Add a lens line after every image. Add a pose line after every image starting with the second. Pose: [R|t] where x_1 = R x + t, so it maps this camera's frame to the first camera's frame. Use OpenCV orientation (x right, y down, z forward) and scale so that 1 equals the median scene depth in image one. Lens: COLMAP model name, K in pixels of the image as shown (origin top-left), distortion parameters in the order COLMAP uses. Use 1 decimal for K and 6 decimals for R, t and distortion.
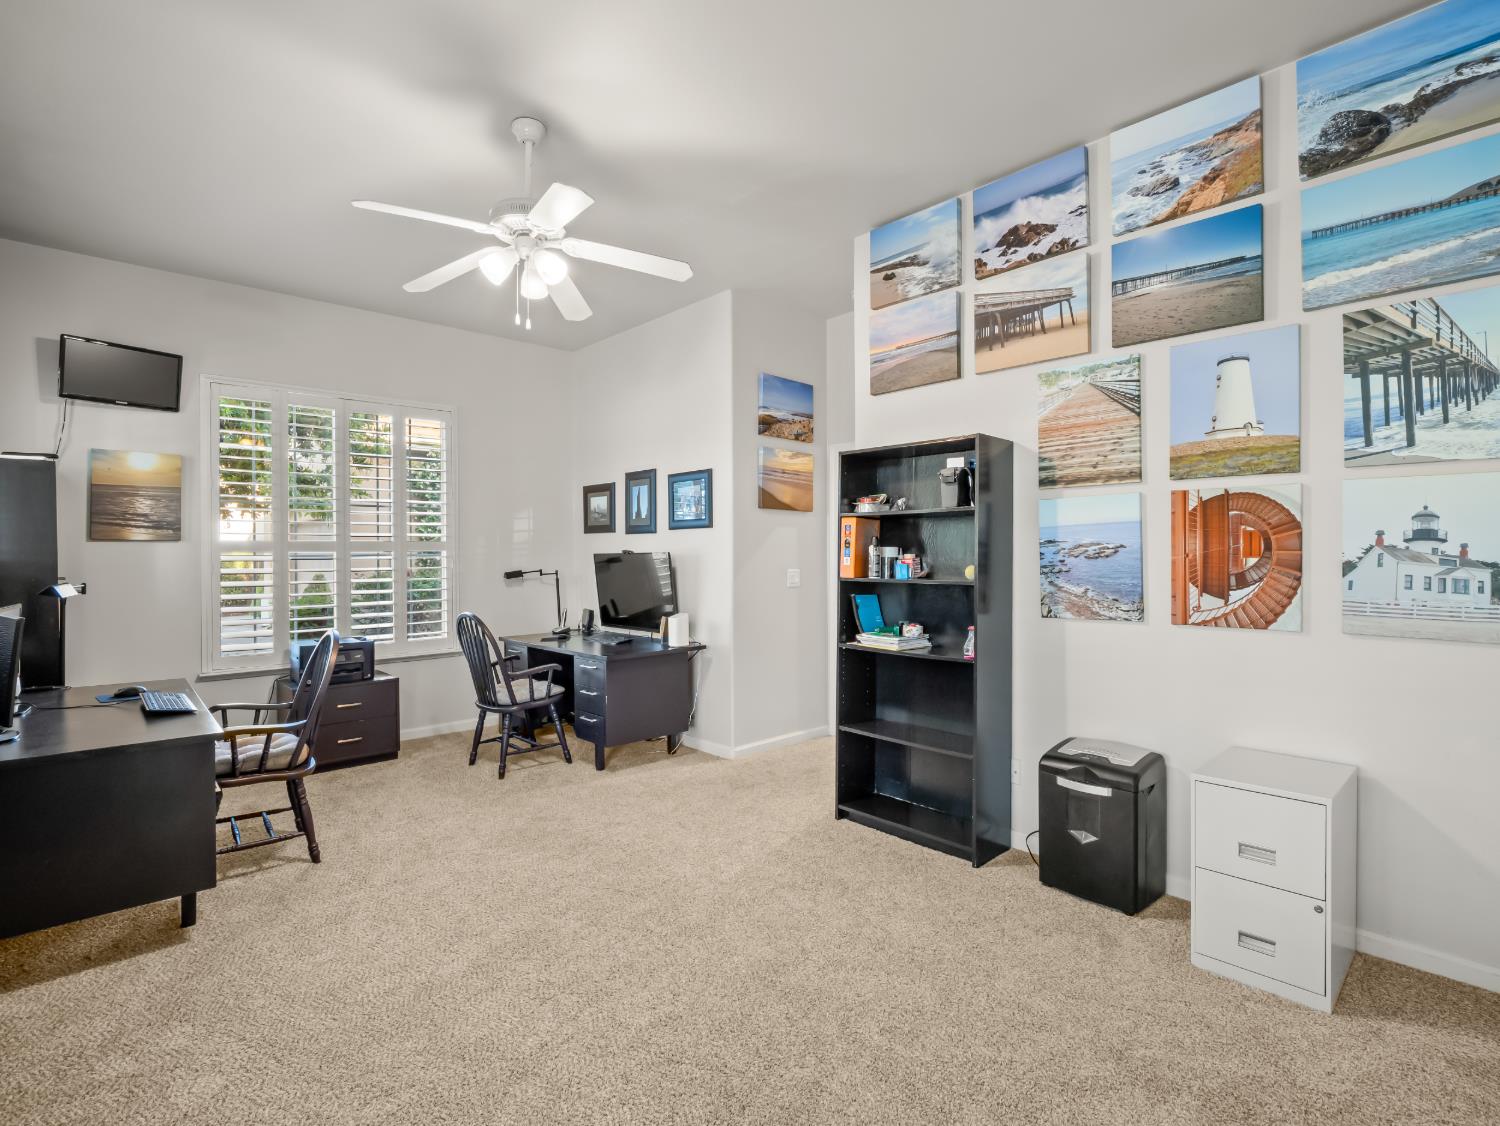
lens RADIAL K [[726.1, 0, 744.4], [0, 726.1, 555.3], [0, 0, 1]] dist [-0.012990, -0.002009]
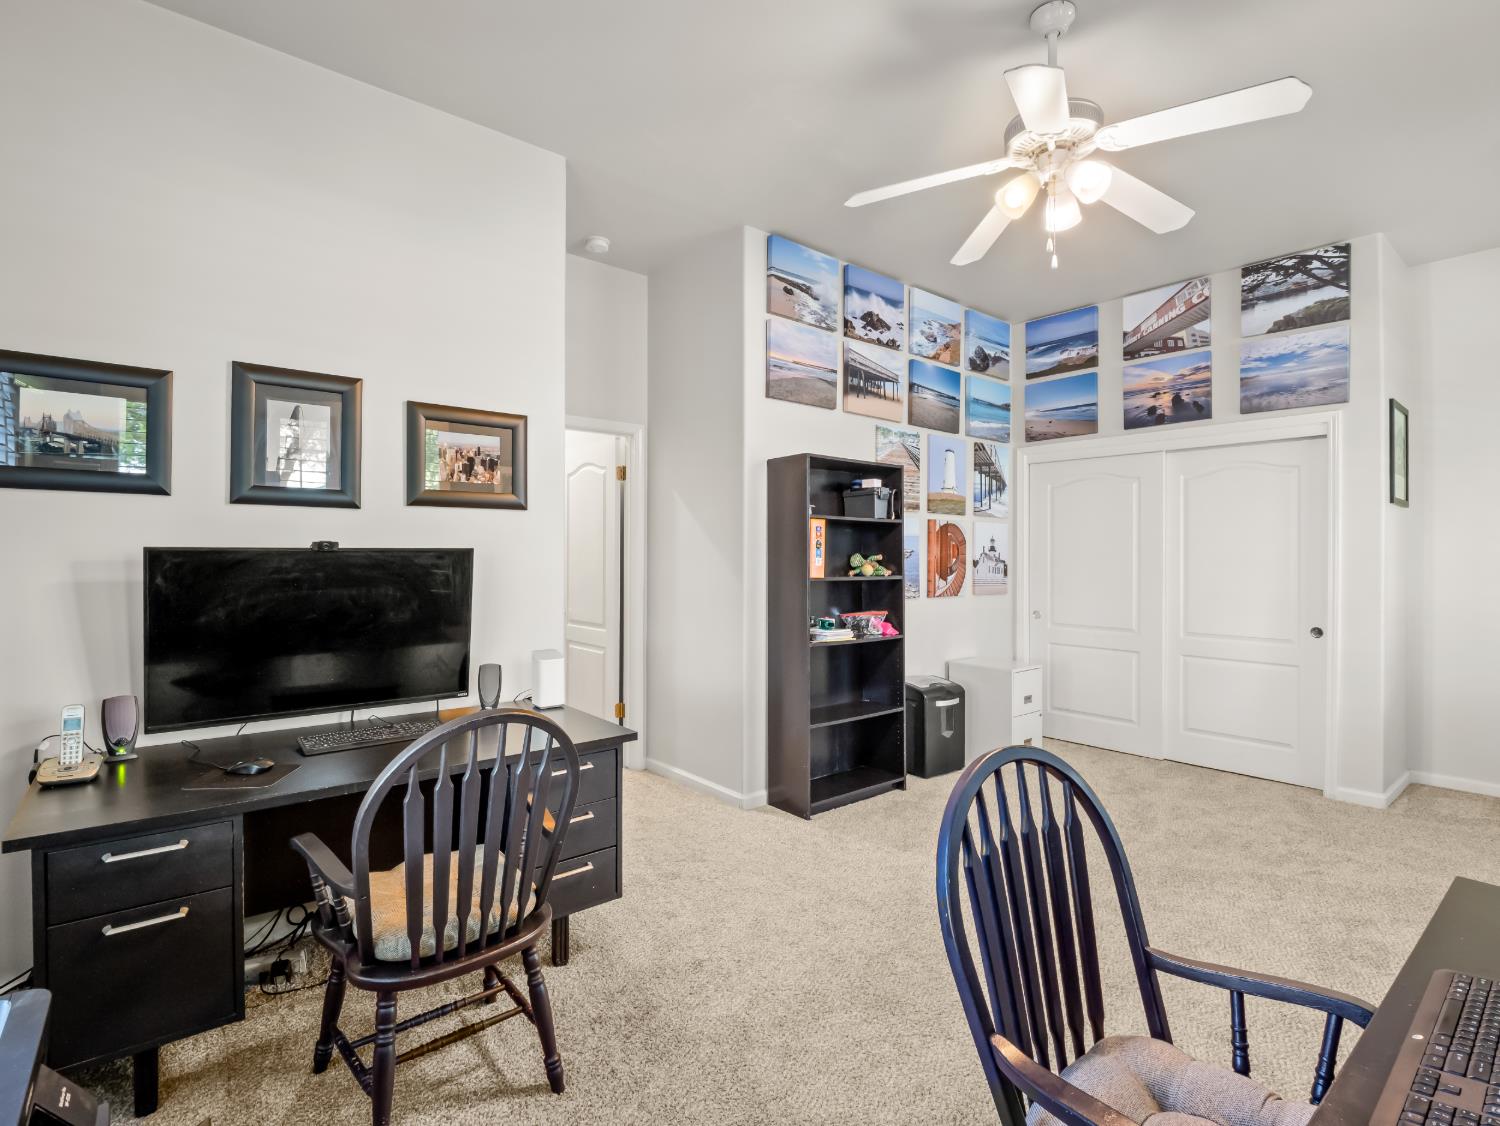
lens RADIAL K [[726.1, 0, 751.0], [0, 726.1, 559.0], [0, 0, 1]] dist [-0.012990, -0.002009]
pose [[0.059845, 0.001086, 0.998207, -0.971368], [-0.001663, 0.999998, -0.000988, 0.005908], [-0.998206, -0.001600, 0.059846, 1.129243]]
